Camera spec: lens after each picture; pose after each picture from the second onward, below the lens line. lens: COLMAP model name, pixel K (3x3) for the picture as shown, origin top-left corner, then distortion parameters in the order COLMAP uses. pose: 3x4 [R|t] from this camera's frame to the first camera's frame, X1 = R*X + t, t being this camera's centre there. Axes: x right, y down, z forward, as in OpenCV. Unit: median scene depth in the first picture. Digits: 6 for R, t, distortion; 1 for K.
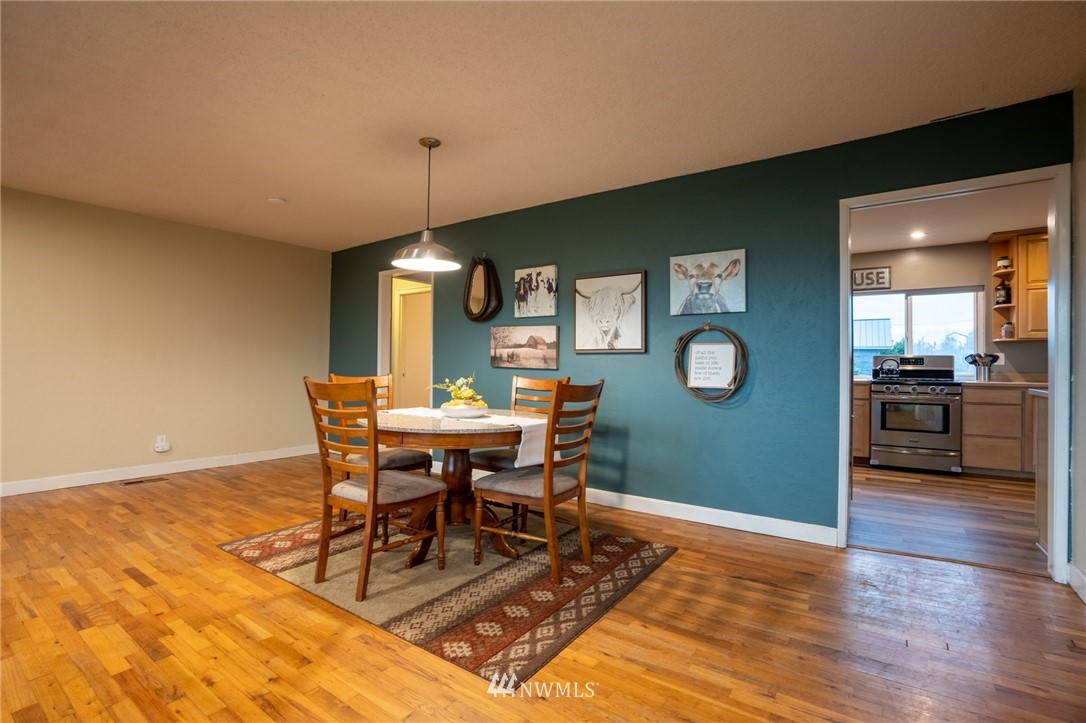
lens RADIAL K [[495.3, 0, 552.9], [0, 495.3, 370.8], [0, 0, 1]] dist [-0.009907, 0.002073]
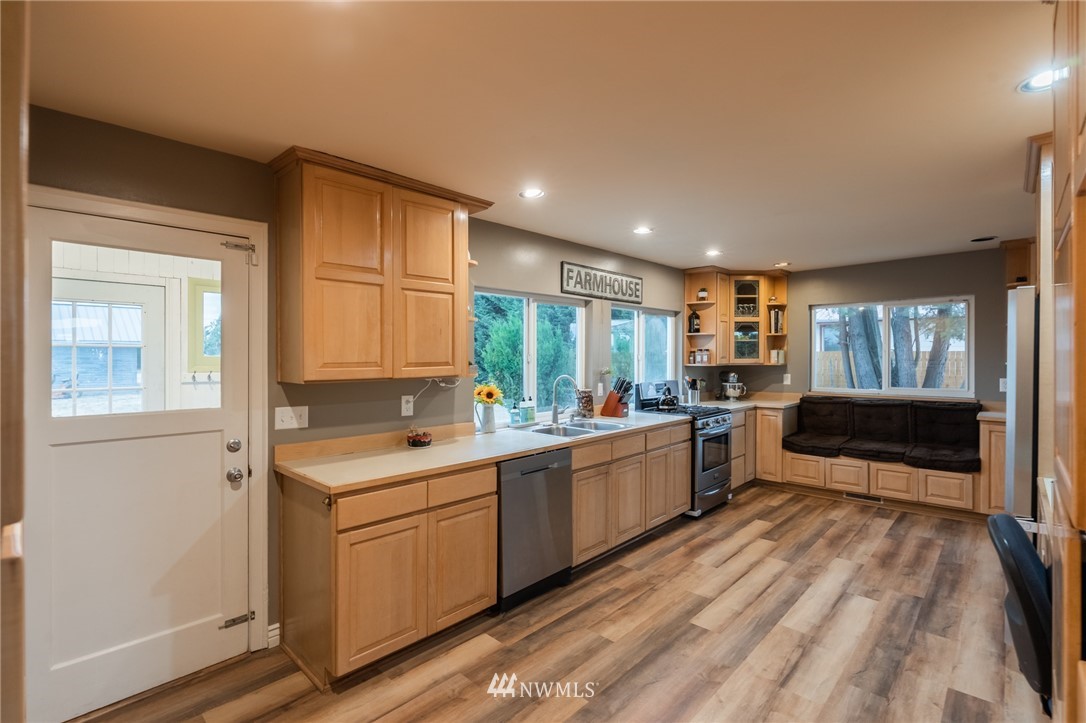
lens RADIAL K [[495.3, 0, 544.9], [0, 495.3, 360.8], [0, 0, 1]] dist [-0.009907, 0.002073]
pose [[0.173010, -0.010920, 0.984860, -0.281533], [0.012400, 0.999883, 0.008908, -0.109140], [-0.984842, 0.010671, 0.173125, 1.441194]]
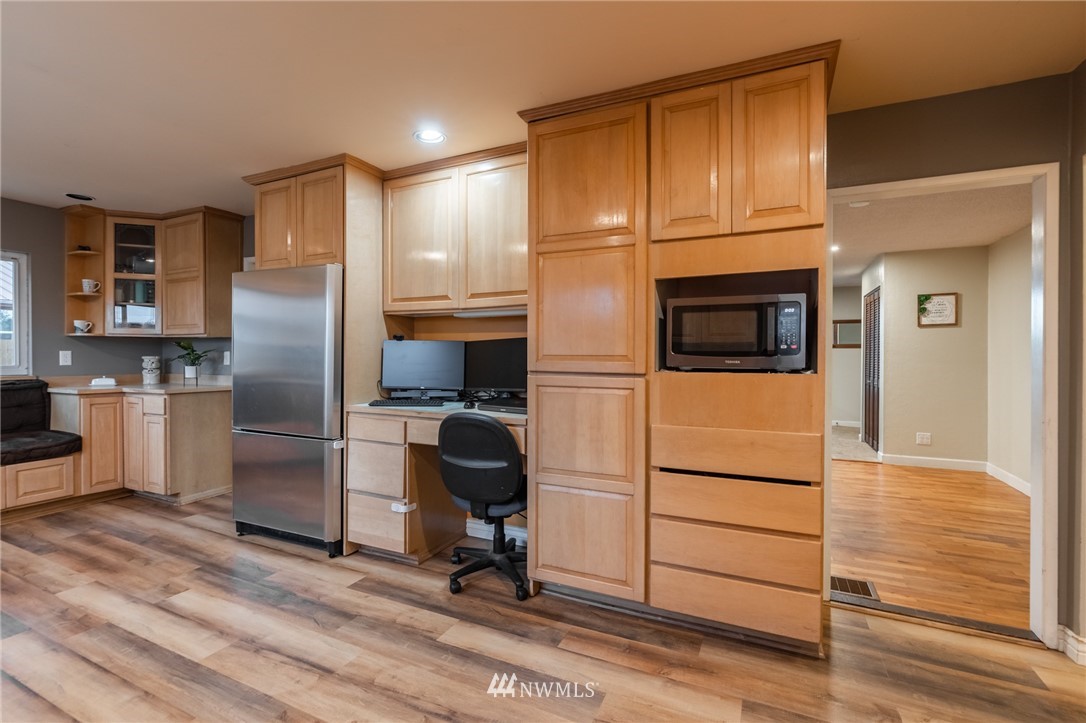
lens RADIAL K [[495.3, 0, 528.9], [0, 495.3, 355.5], [0, 0, 1]] dist [-0.009907, 0.002073]
pose [[-0.991480, -0.007988, -0.130010, 0.168857], [-0.009055, 0.999930, 0.007612, -0.051838], [0.129940, 0.008725, -0.991483, 1.771296]]
